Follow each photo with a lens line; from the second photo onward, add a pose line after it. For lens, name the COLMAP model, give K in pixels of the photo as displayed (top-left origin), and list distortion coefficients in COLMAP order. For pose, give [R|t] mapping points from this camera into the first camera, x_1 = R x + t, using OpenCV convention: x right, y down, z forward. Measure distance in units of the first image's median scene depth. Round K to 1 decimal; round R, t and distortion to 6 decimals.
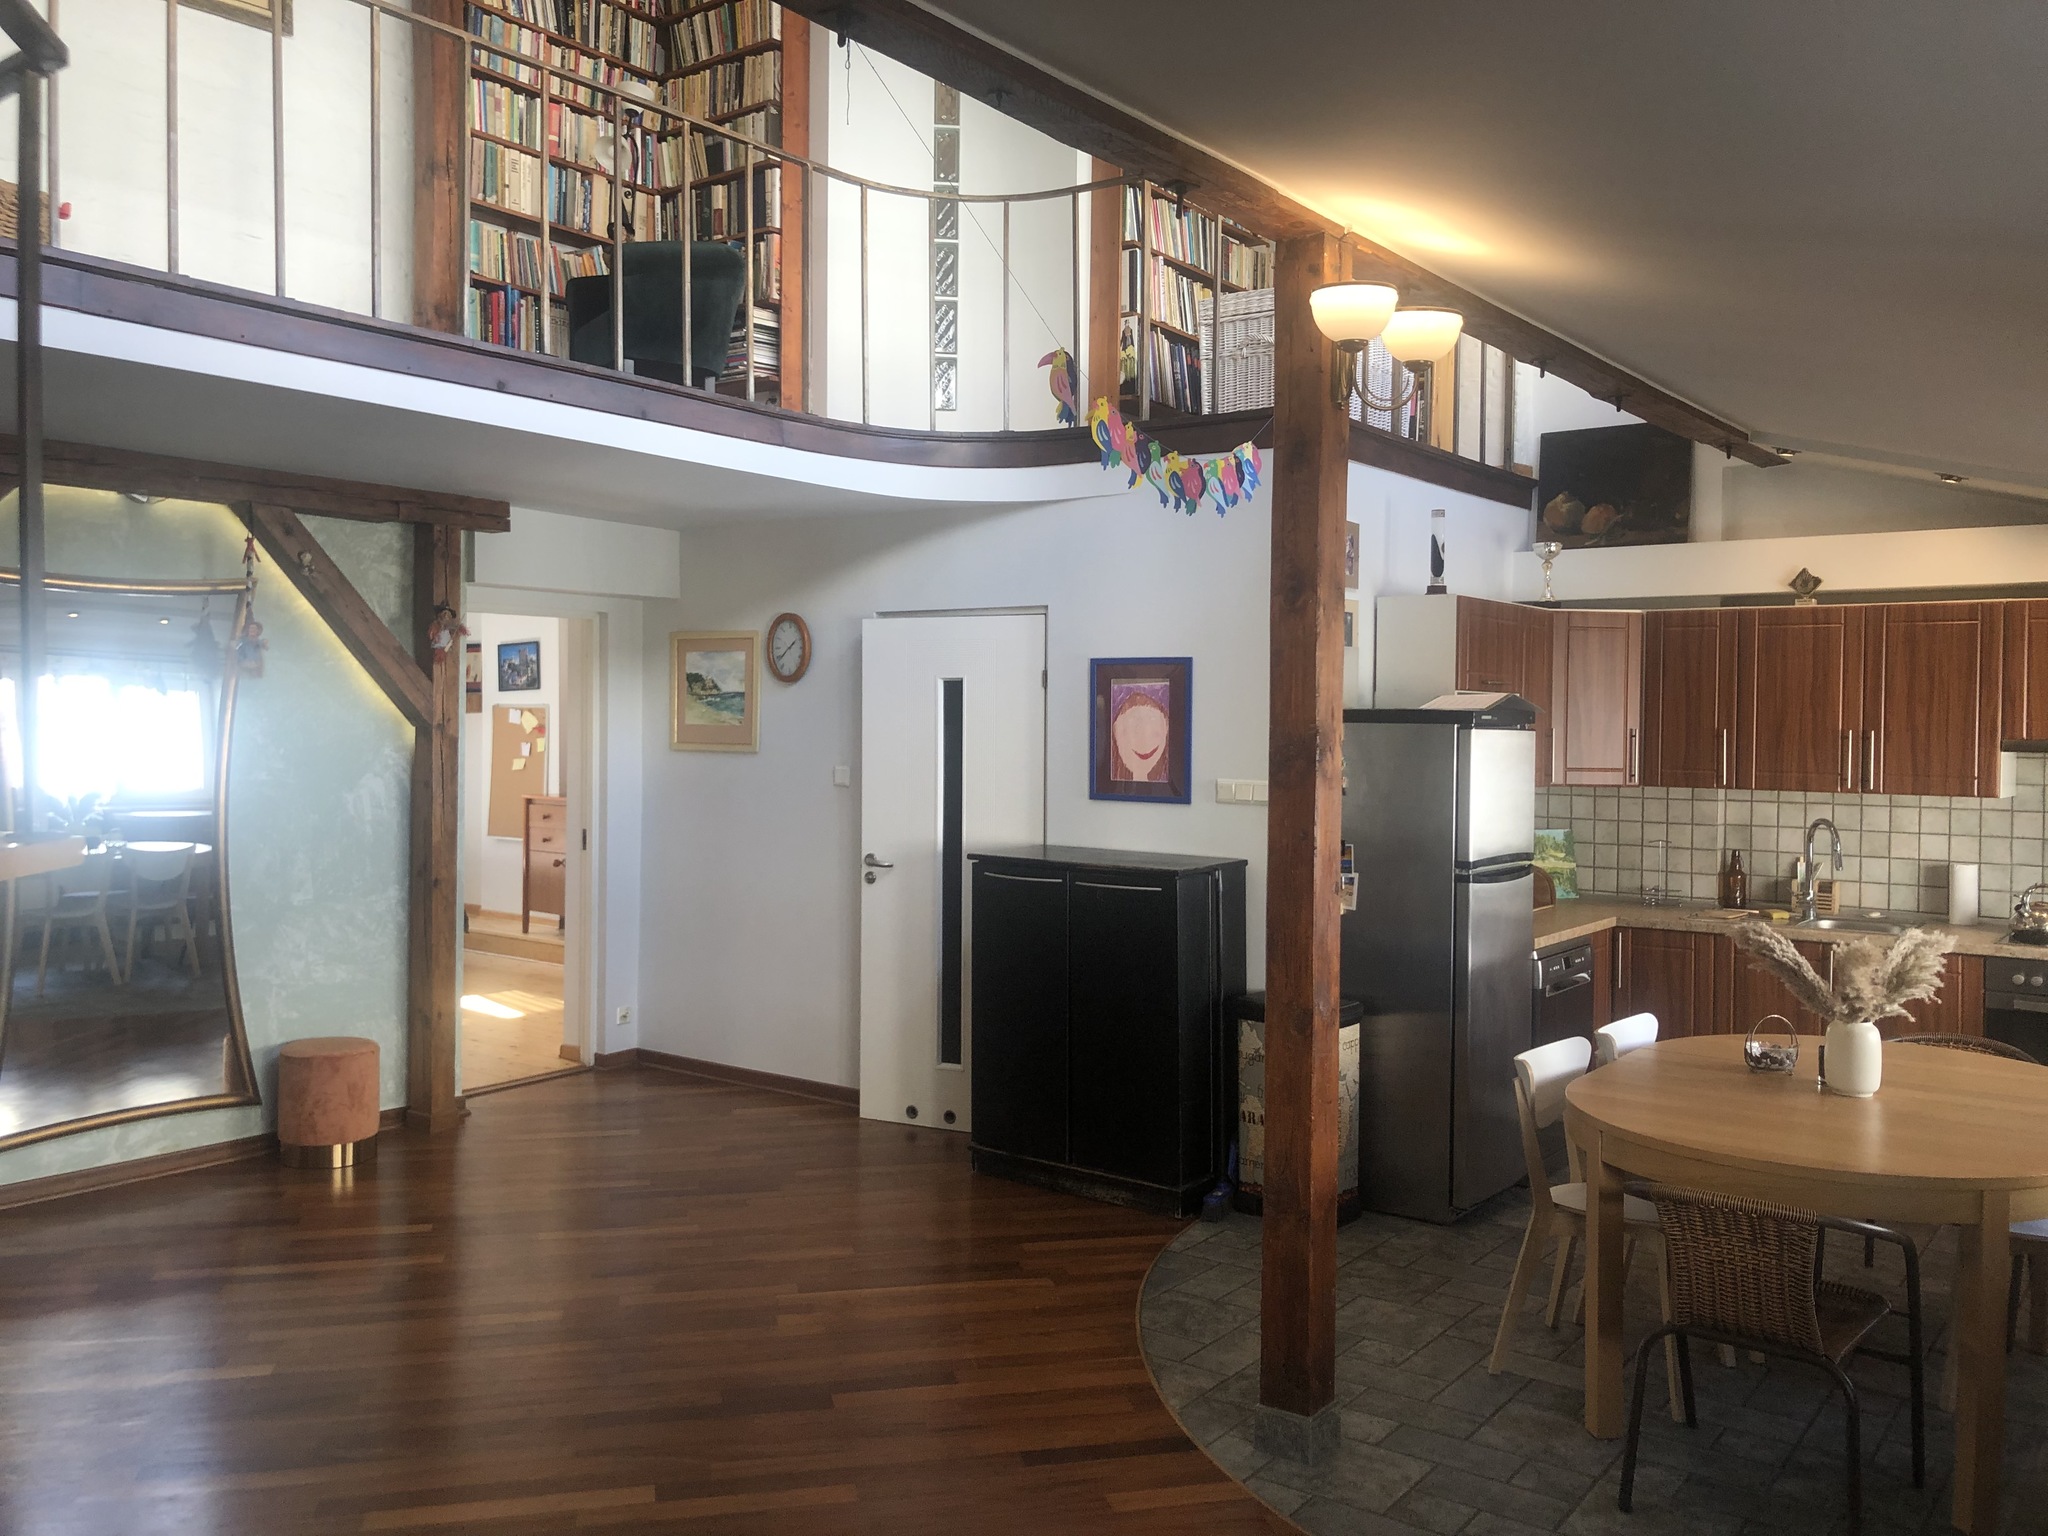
lens RADIAL K [[1681.1, 0, 1006.7], [0, 1681.1, 735.2], [0, 0, 1]] dist [0.034356, -0.040758]
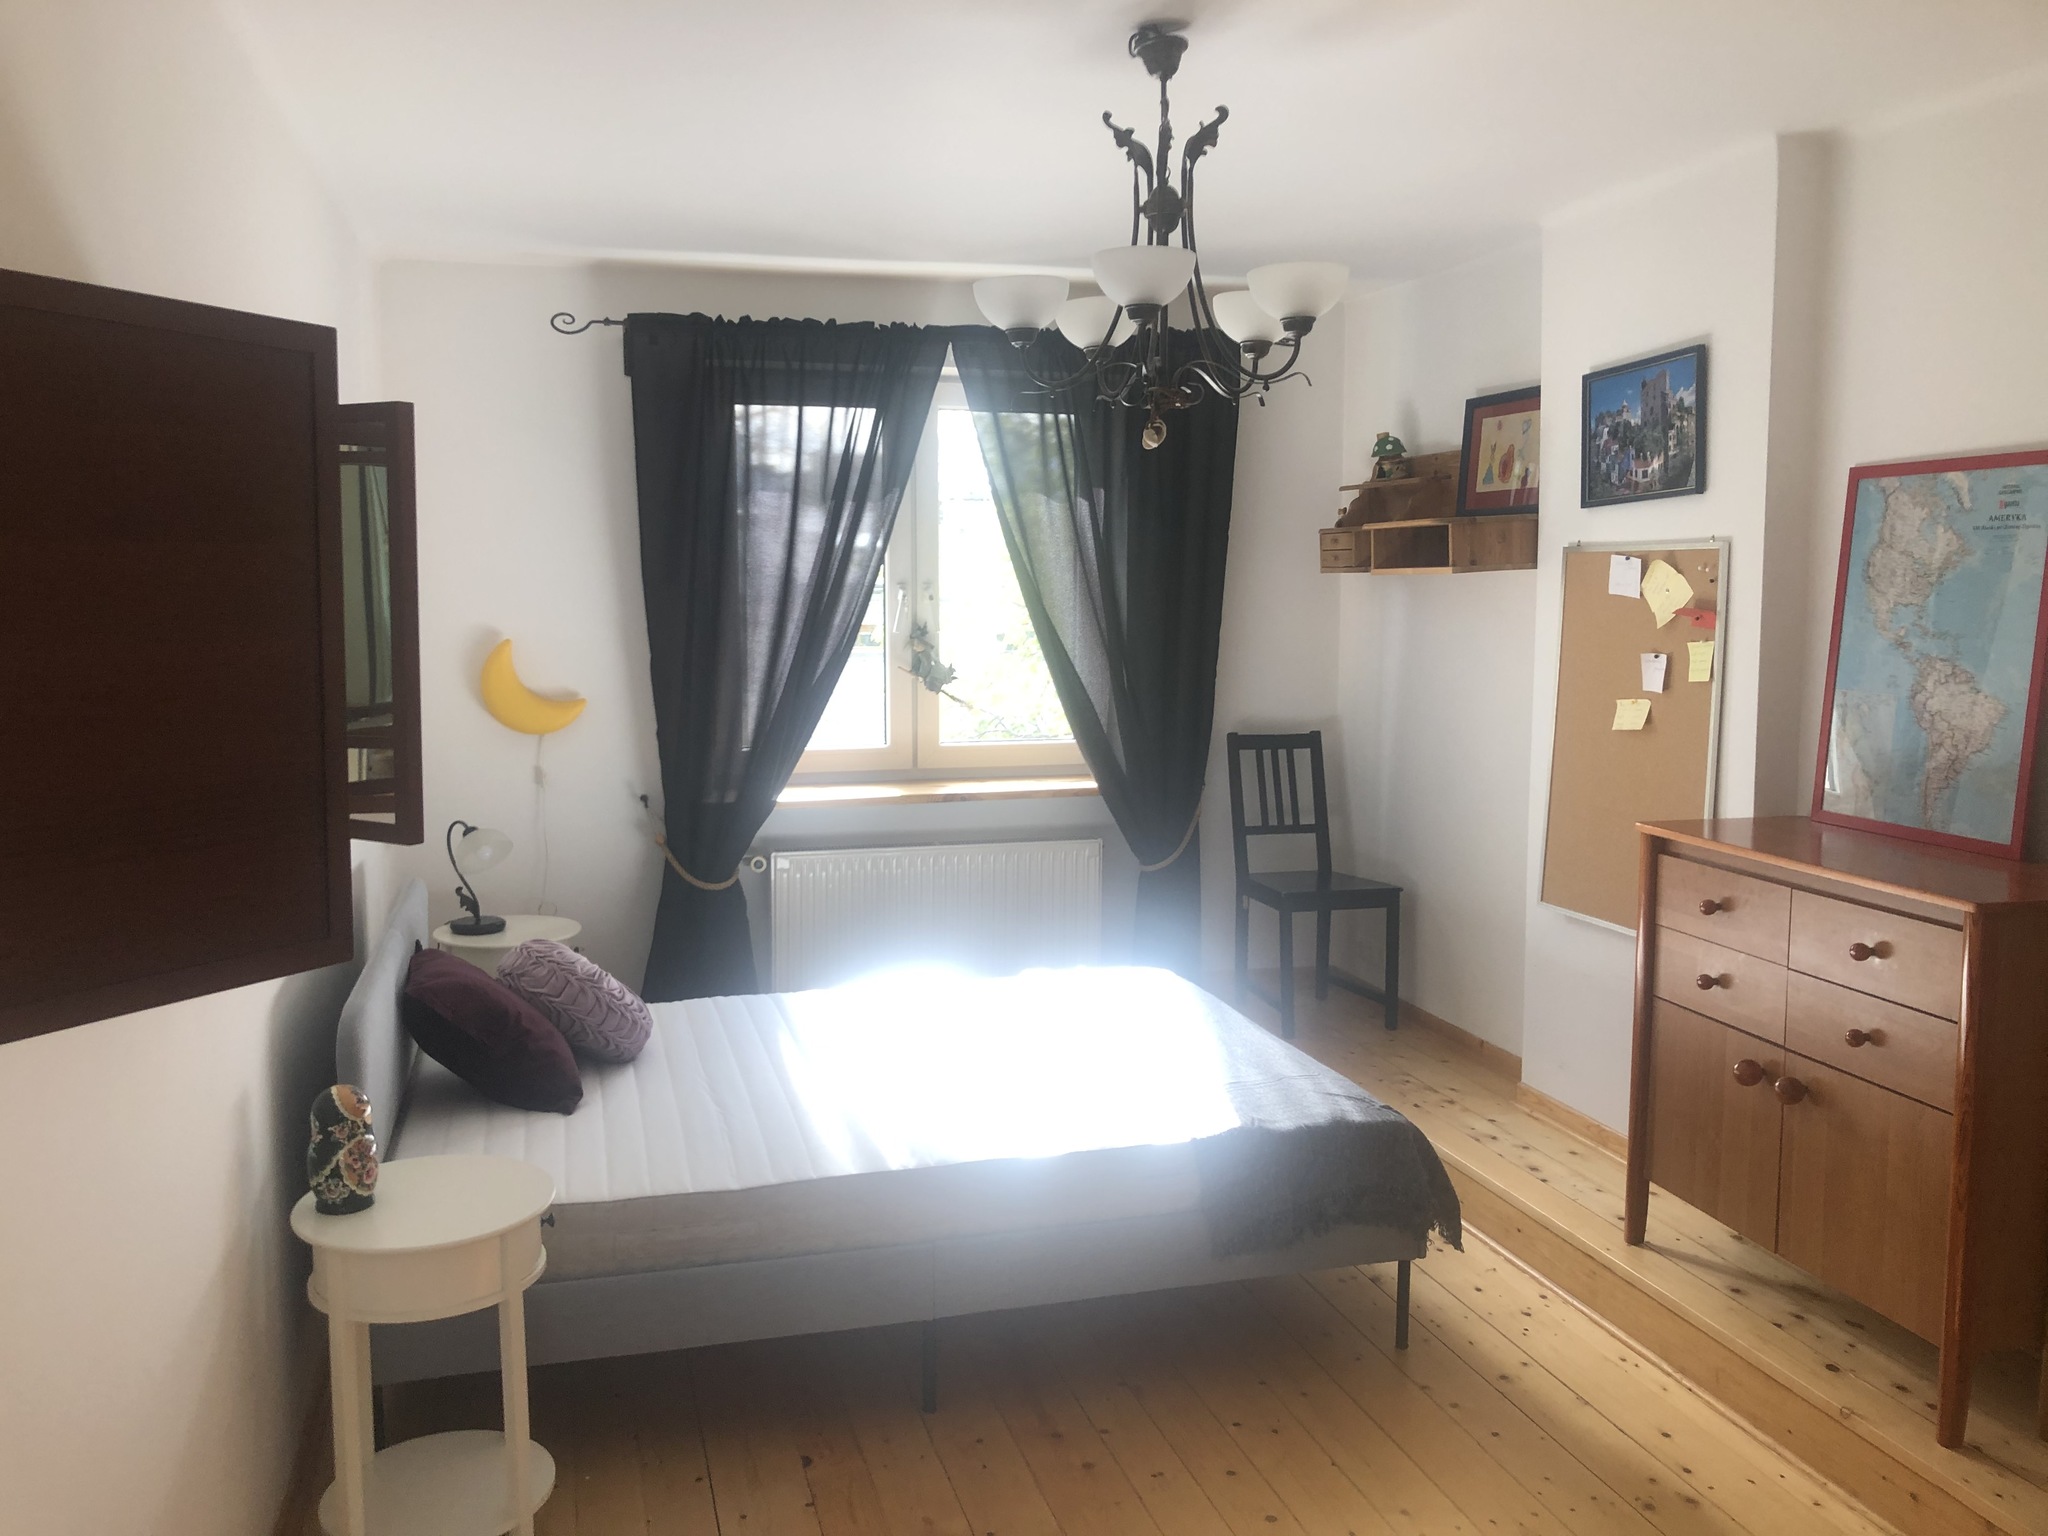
lens RADIAL K [[1681.1, 0, 1009.2], [0, 1681.1, 767.8], [0, 0, 1]] dist [0.034356, -0.040758]
pose [[0.804635, 0.056398, -0.591085, -0.327378], [0.002527, 0.995145, 0.098391, -0.011484], [0.593764, -0.080662, 0.800586, 1.131713]]
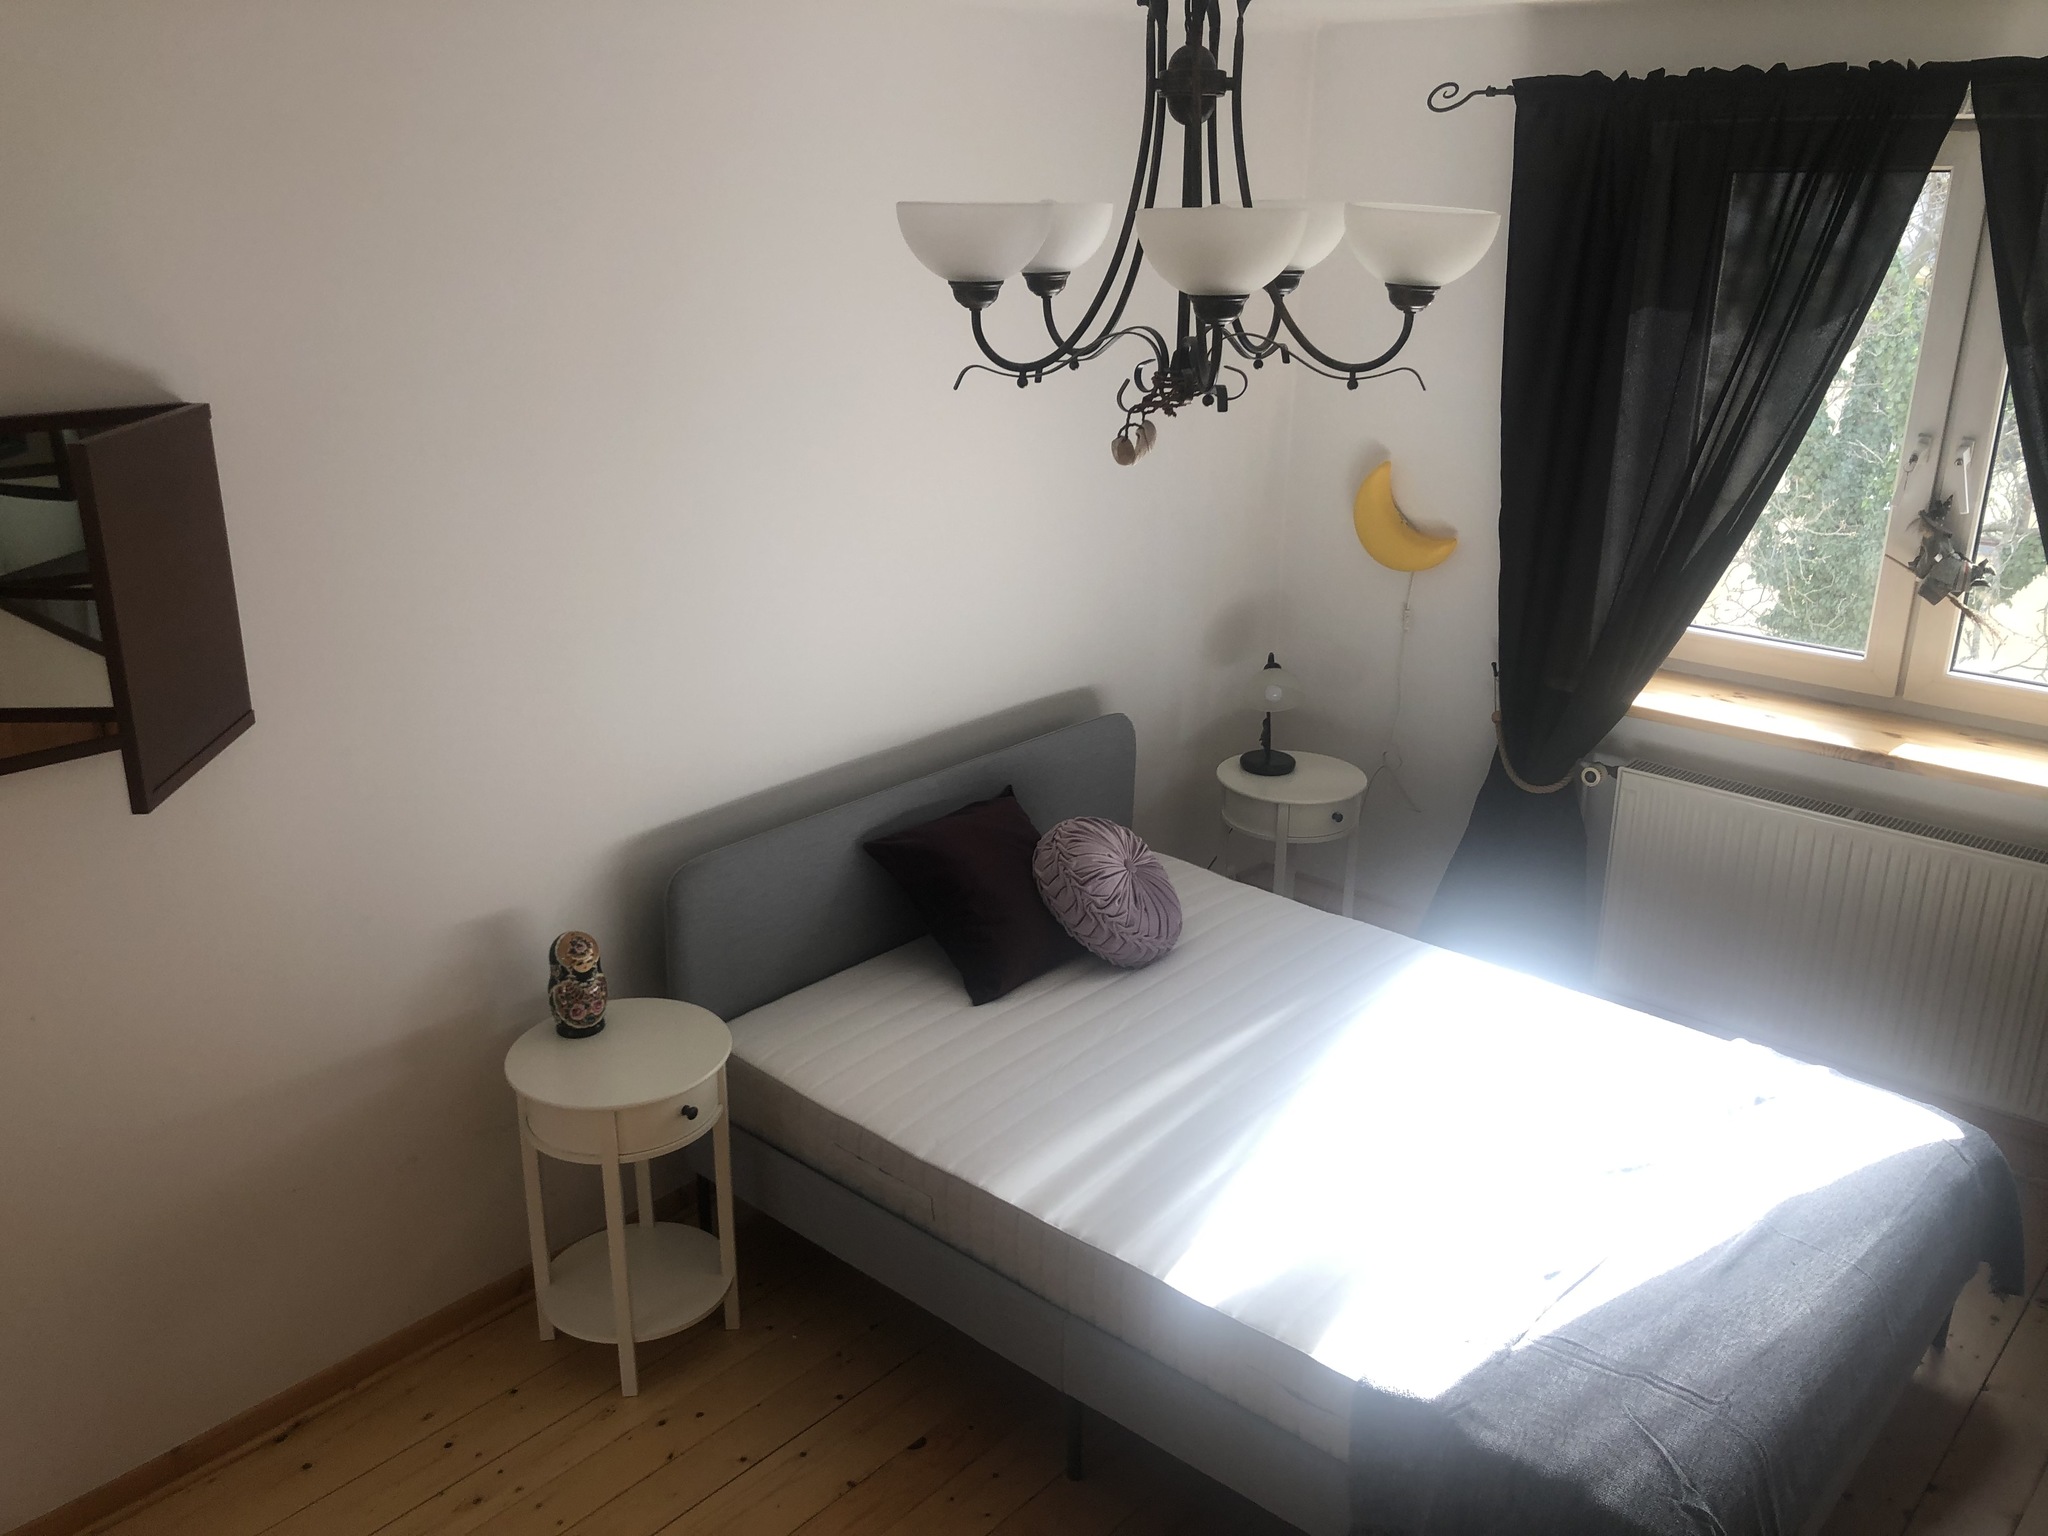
lens RADIAL K [[1681.1, 0, 1014.9], [0, 1681.1, 764.3], [0, 0, 1]] dist [0.034356, -0.040758]
pose [[-0.069810, 0.319518, -0.945005, -0.260604], [-0.011857, 0.946984, 0.321063, -0.100158], [0.997490, 0.033618, -0.062321, 1.520166]]
